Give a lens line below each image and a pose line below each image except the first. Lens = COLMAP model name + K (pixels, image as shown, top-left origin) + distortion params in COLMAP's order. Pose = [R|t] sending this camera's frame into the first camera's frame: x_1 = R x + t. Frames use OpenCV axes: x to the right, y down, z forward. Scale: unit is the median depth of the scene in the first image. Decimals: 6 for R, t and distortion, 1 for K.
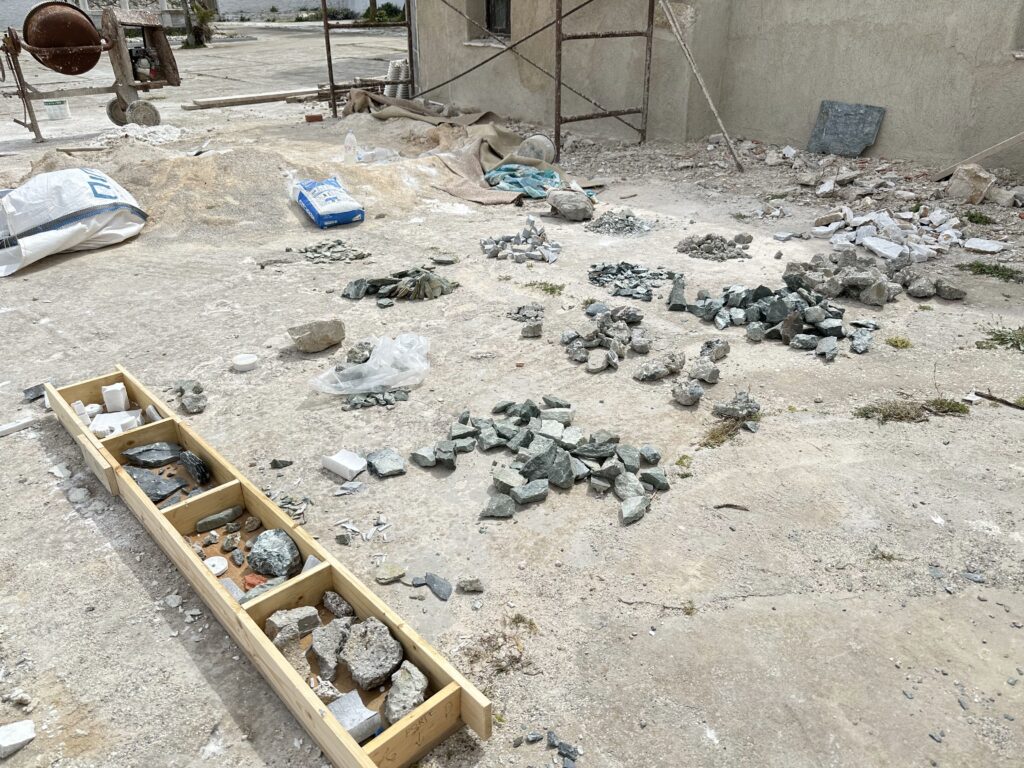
lens RADIAL K [[725.7, 0, 512.0], [0, 725.7, 384.0], [0, 0, 1]] dist [0.022017, -0.004692]
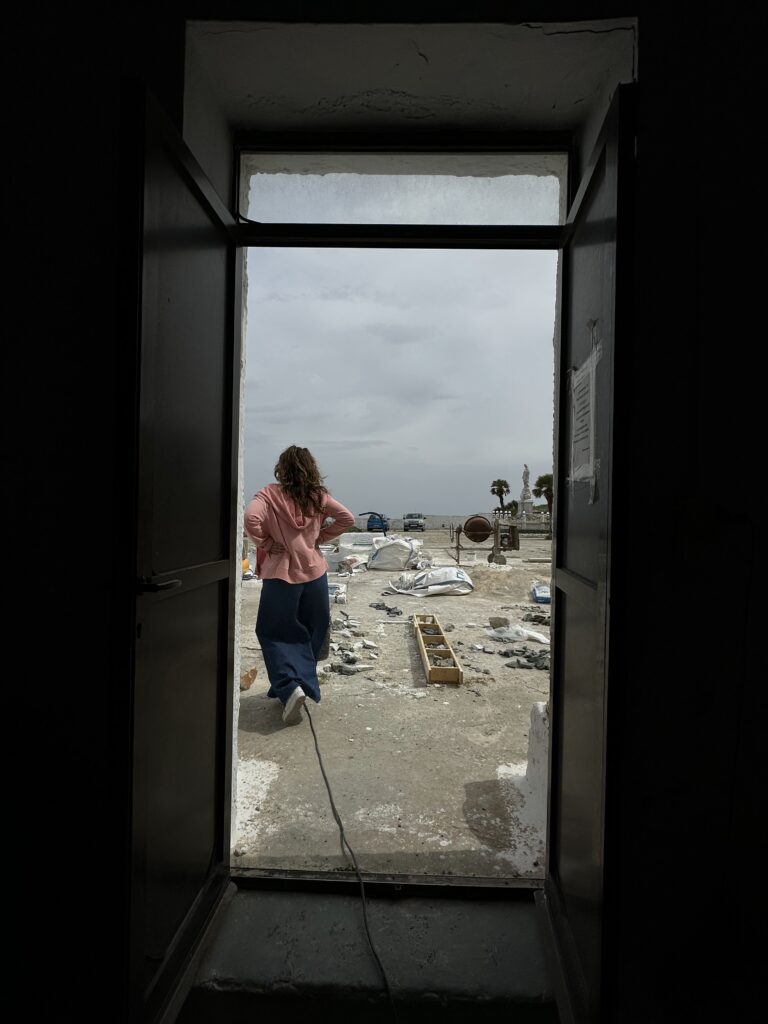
lens RADIAL K [[447.4, 0, 384.0], [0, 447.4, 512.0], [0, 0, 1]] dist [0.000009, -0.000002]
pose [[0.719524, 0.013732, -0.694332, 0.354716], [-0.344133, 0.875468, -0.339305, 0.174079], [0.603206, 0.483081, 0.634646, -0.319072]]
